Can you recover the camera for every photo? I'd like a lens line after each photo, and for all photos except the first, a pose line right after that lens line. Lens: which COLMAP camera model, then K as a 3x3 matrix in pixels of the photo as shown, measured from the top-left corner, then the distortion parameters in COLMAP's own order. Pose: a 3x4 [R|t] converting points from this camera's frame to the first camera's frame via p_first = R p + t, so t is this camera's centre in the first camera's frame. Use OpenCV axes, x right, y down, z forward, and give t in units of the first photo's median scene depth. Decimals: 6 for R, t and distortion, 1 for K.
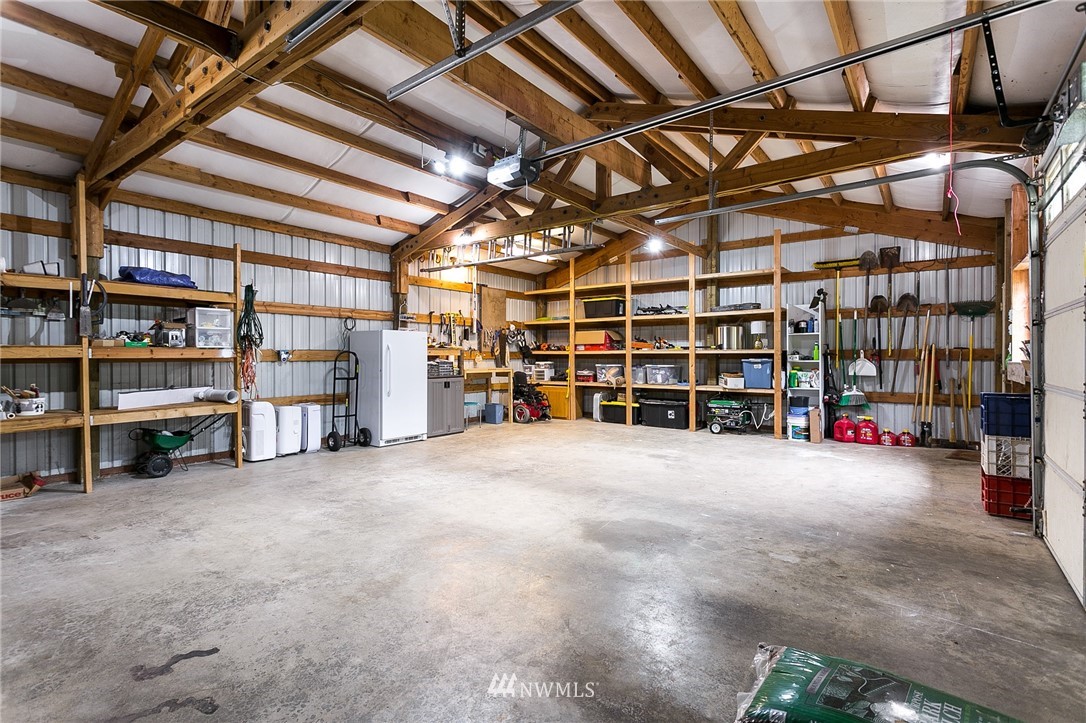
lens RADIAL K [[515.0, 0, 542.1], [0, 515.0, 360.8], [0, 0, 1]] dist [-0.003499, 0.004201]
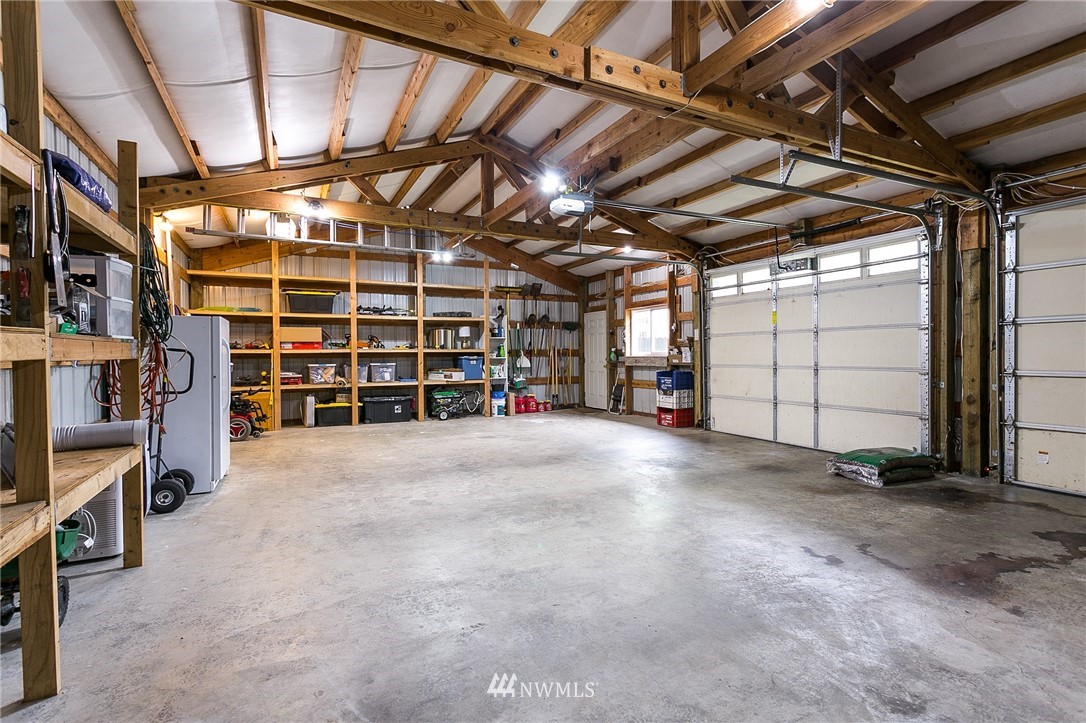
lens RADIAL K [[515.0, 0, 544.7], [0, 515.0, 358.0], [0, 0, 1]] dist [-0.003499, 0.004201]
pose [[0.435525, -0.009348, 0.900128, -0.651895], [0.015423, 0.999877, 0.002921, -0.000904], [-0.900044, 0.012610, 0.435616, 0.288703]]
